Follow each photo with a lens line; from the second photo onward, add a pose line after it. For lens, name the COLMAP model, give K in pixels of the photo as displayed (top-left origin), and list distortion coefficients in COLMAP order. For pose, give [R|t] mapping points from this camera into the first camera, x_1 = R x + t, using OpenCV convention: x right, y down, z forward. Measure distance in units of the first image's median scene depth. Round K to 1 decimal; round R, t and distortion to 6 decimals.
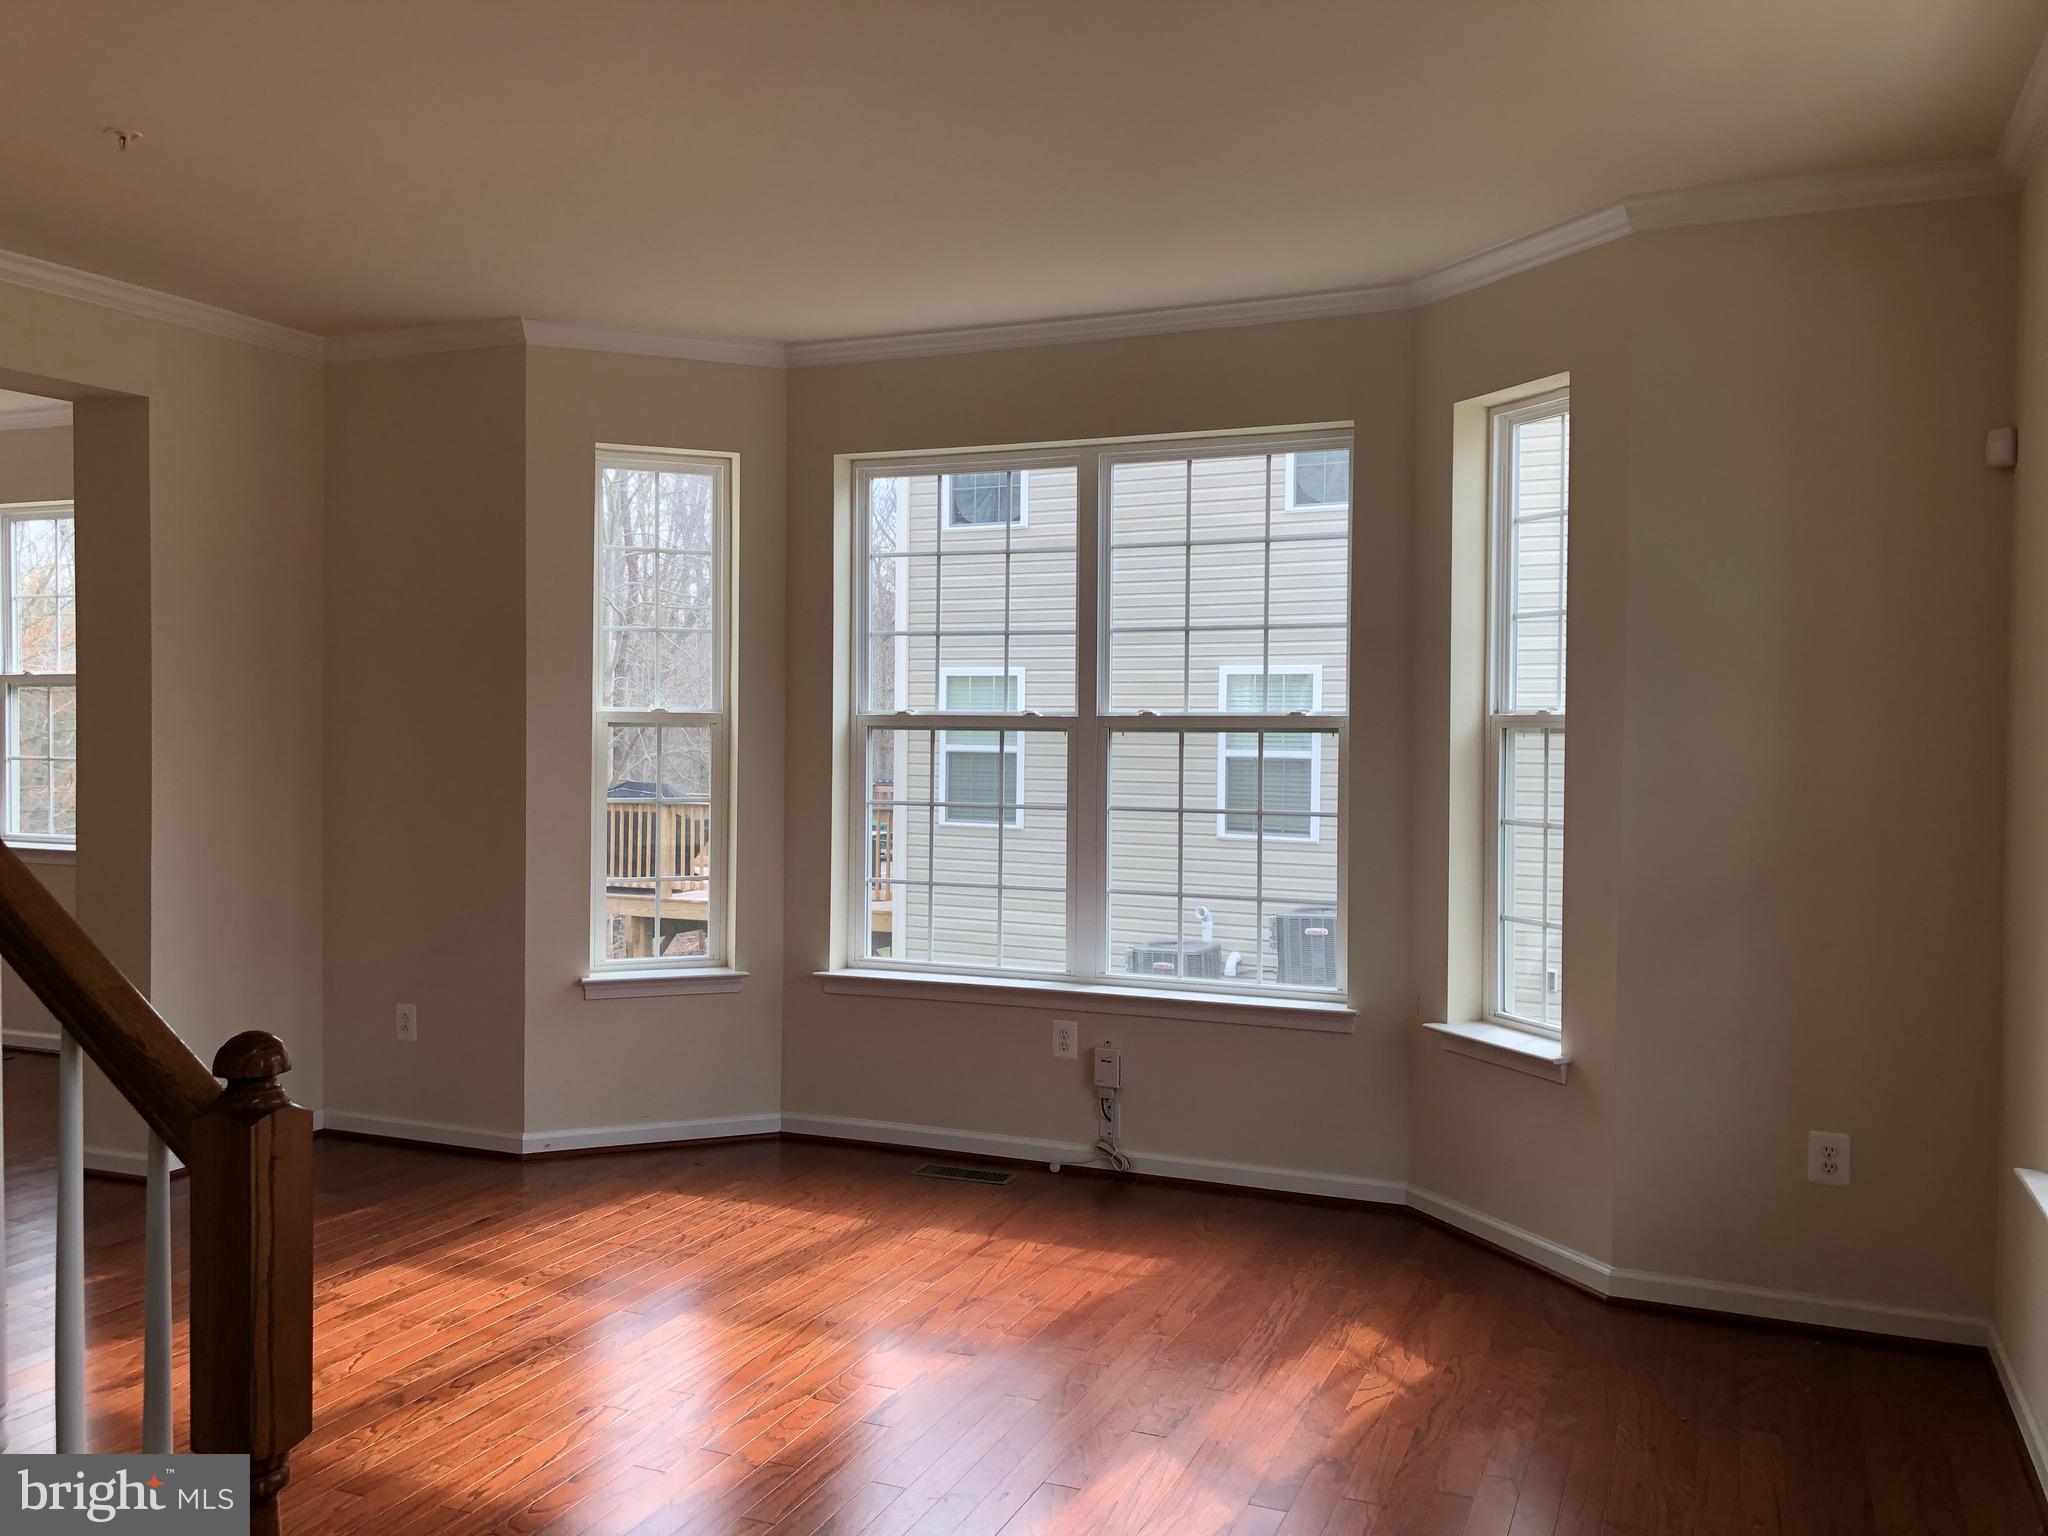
lens RADIAL K [[1687.4, 0, 1024.0], [0, 1687.4, 768.0], [0, 0, 1]] dist [0.026874, -0.042190]
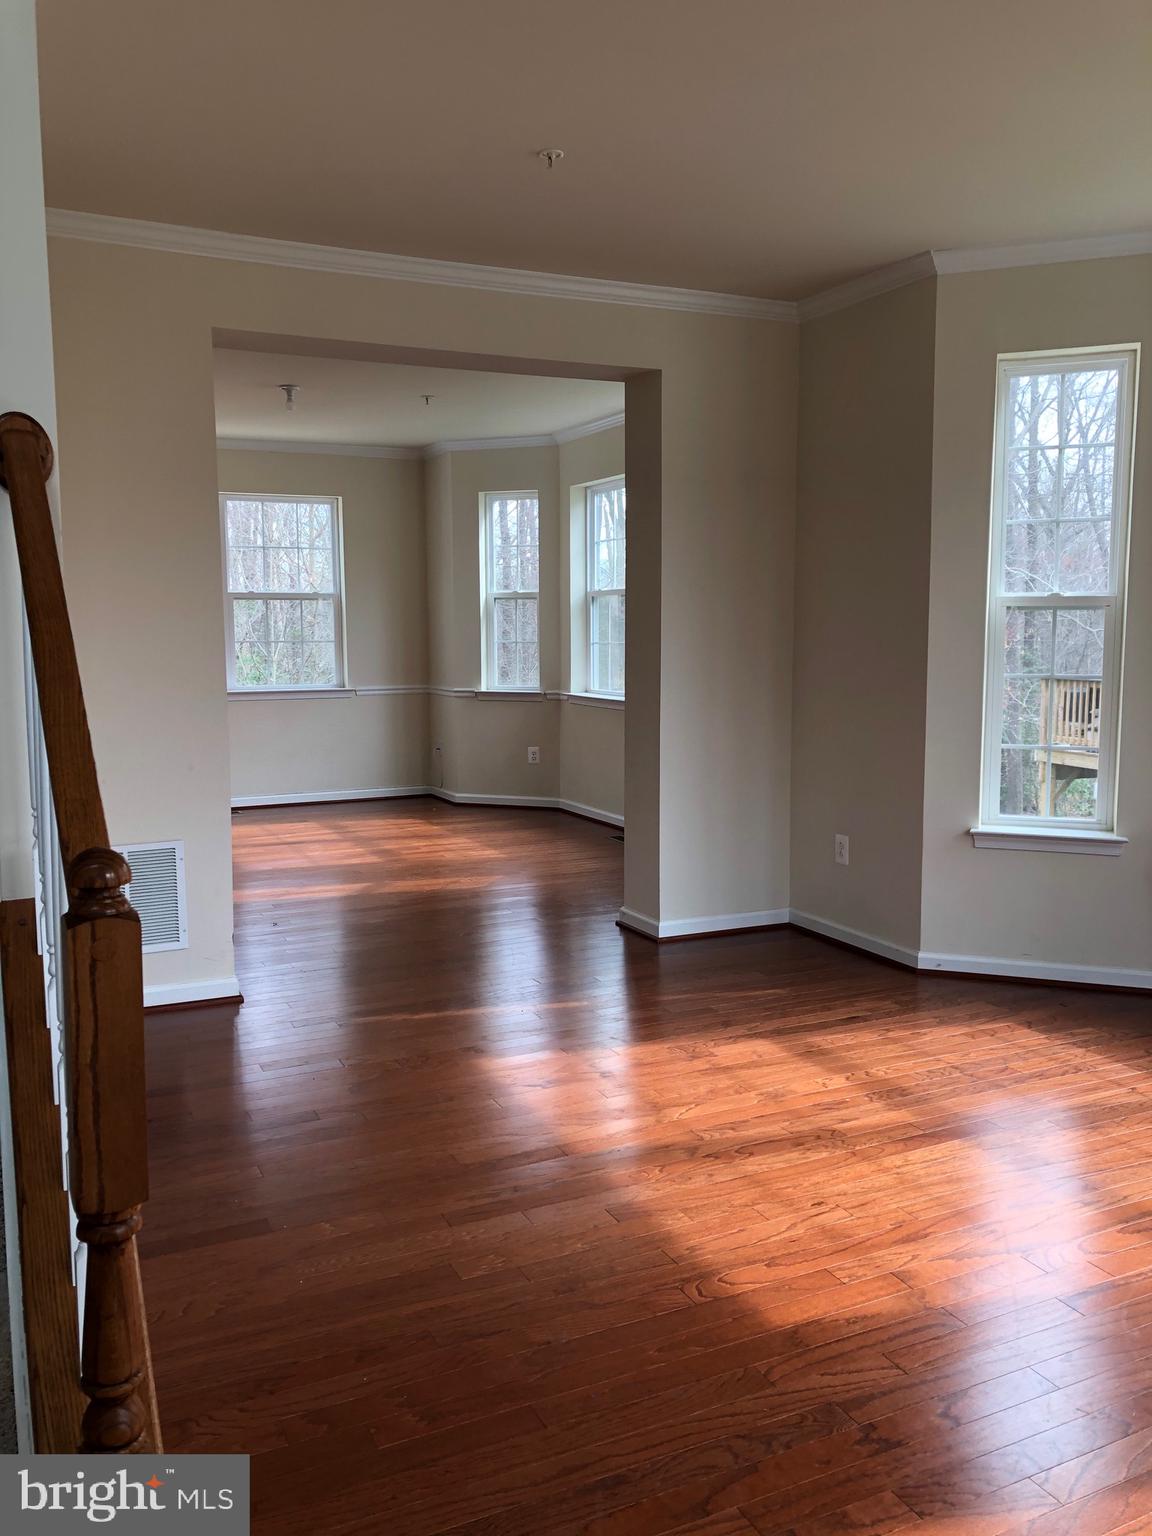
lens RADIAL K [[1252.4, 0, 574.9], [0, 1252.4, 761.7], [0, 0, 1]] dist [-0.006808, -0.006541]
pose [[0.741677, 0.062555, -0.667834, 0.117784], [-0.006994, 0.996309, 0.085555, 0.007854], [0.670721, -0.058783, 0.739377, 0.204043]]
